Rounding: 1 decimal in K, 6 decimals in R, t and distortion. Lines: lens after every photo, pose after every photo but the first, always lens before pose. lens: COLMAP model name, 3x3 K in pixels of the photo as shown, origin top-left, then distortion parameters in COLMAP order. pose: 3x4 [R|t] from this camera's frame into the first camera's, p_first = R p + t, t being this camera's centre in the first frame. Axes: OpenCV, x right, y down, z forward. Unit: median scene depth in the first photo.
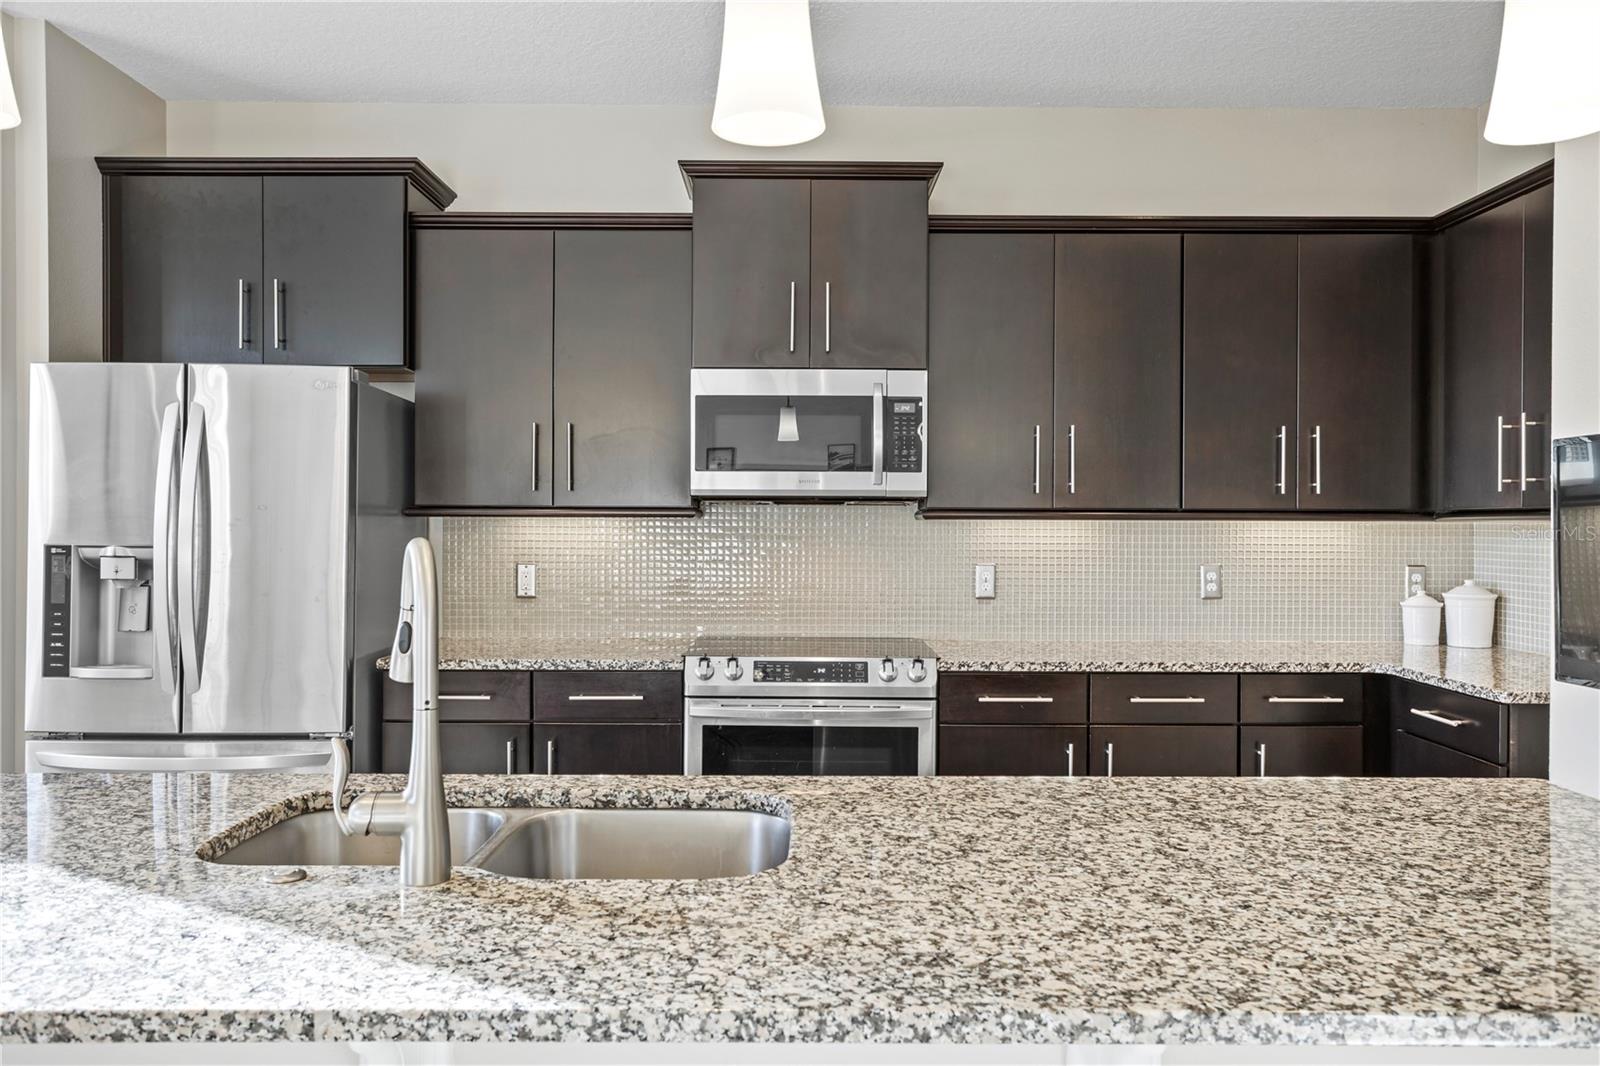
lens RADIAL K [[1187.8, 0, 795.7], [0, 1187.8, 529.9], [0, 0, 1]] dist [0.006030, 0.011540]
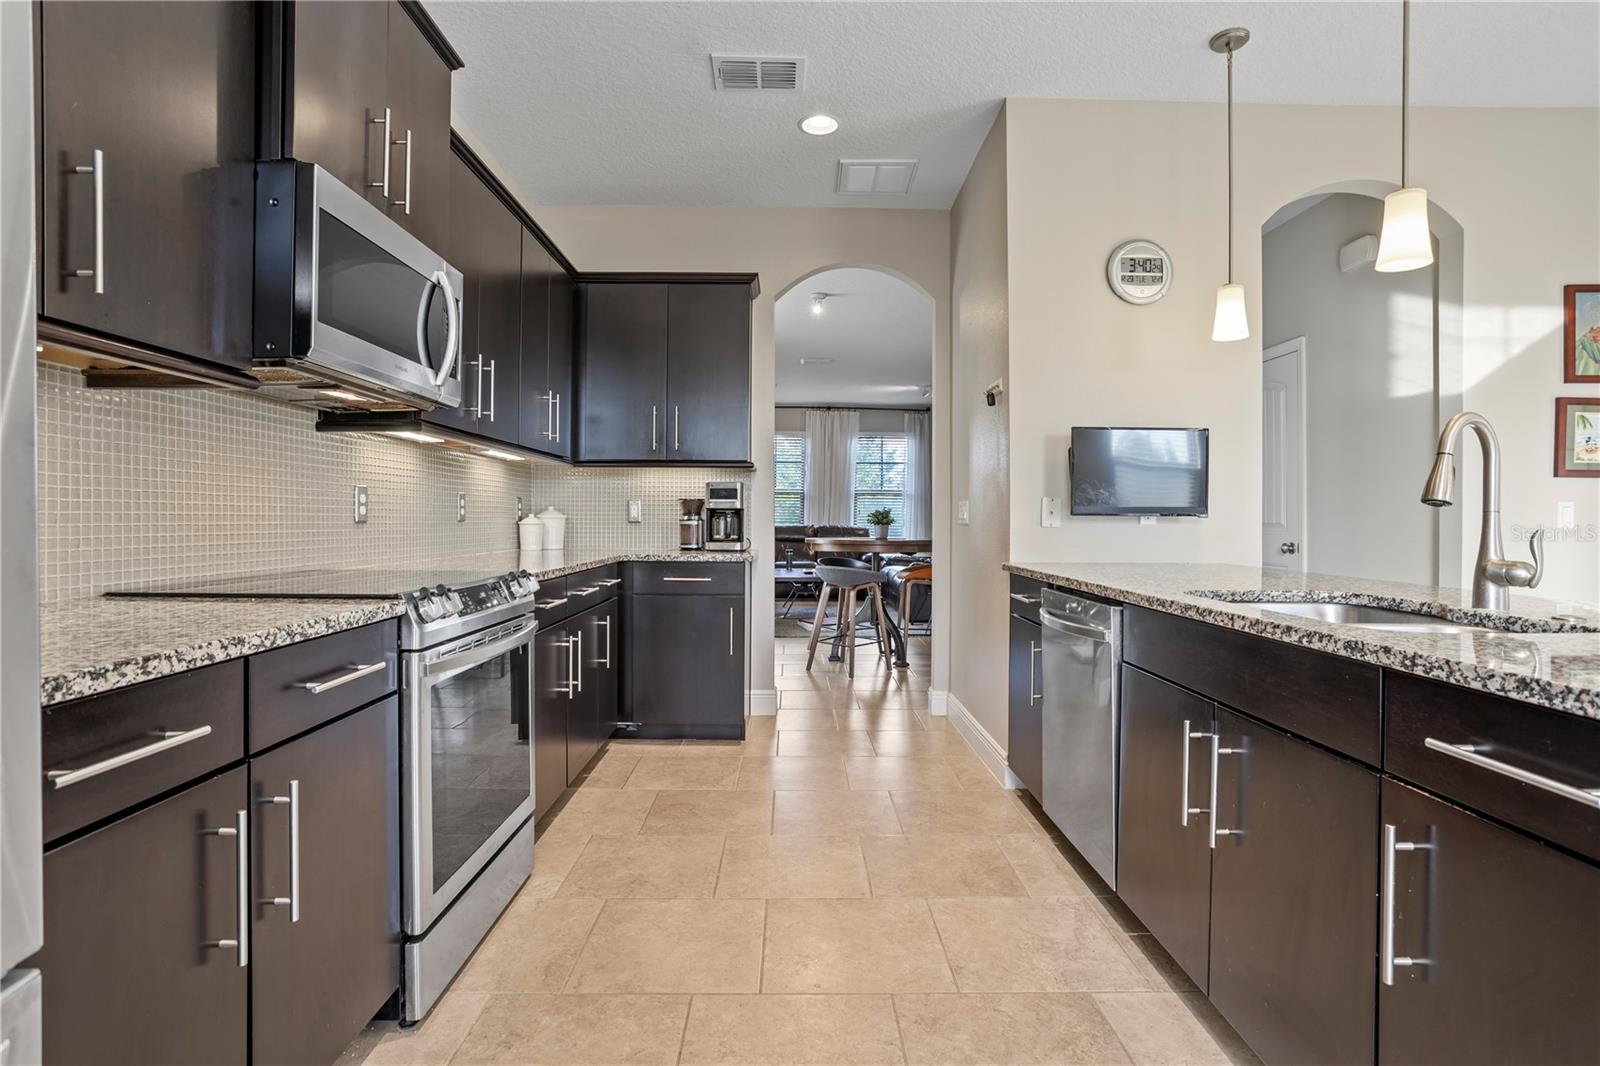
lens RADIAL K [[797.4, 0, 804.0], [0, 797.4, 524.7], [0, 0, 1]] dist [-0.049740, 0.022152]
pose [[-0.022530, -0.011153, 0.999684, -0.553610], [-0.000848, 0.999938, 0.011136, 0.061357], [-0.999746, -0.000597, -0.022538, 0.783452]]
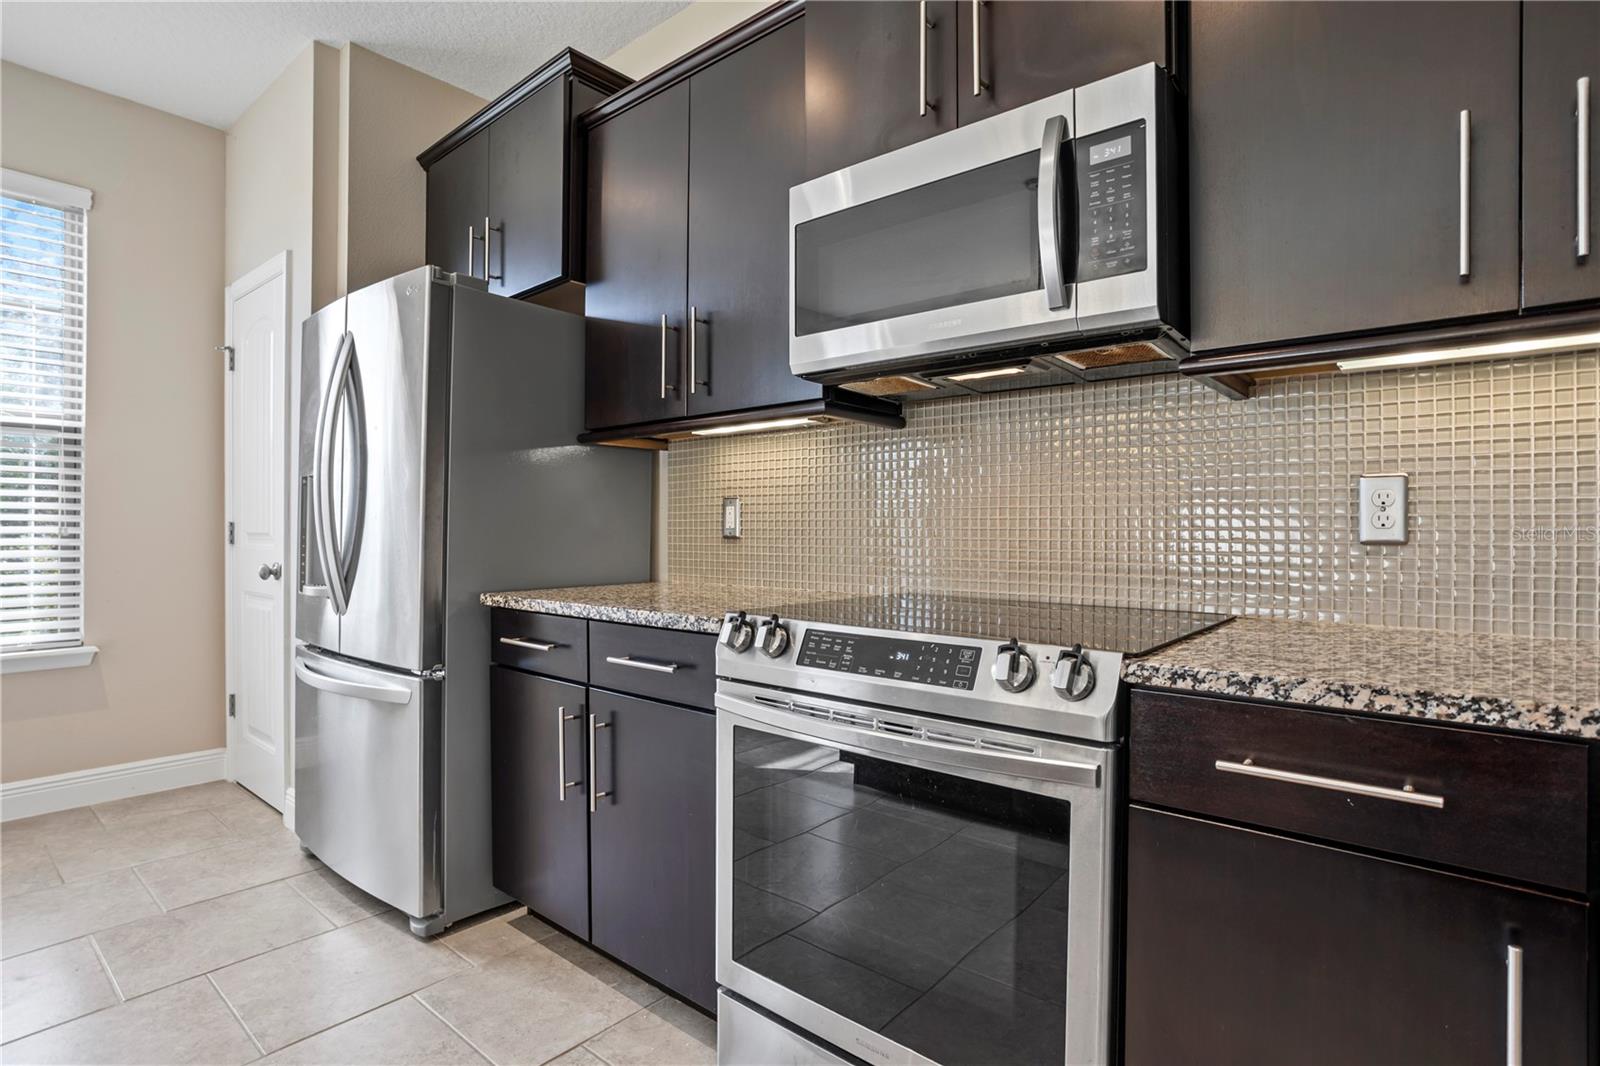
lens RADIAL K [[797.4, 0, 803.5], [0, 797.4, 528.7], [0, 0, 1]] dist [-0.049740, 0.022152]
pose [[0.768934, -0.002414, -0.639324, 0.216058], [-0.001132, 0.999986, -0.005138, 0.063230], [0.639327, 0.004674, 0.768920, 0.699161]]
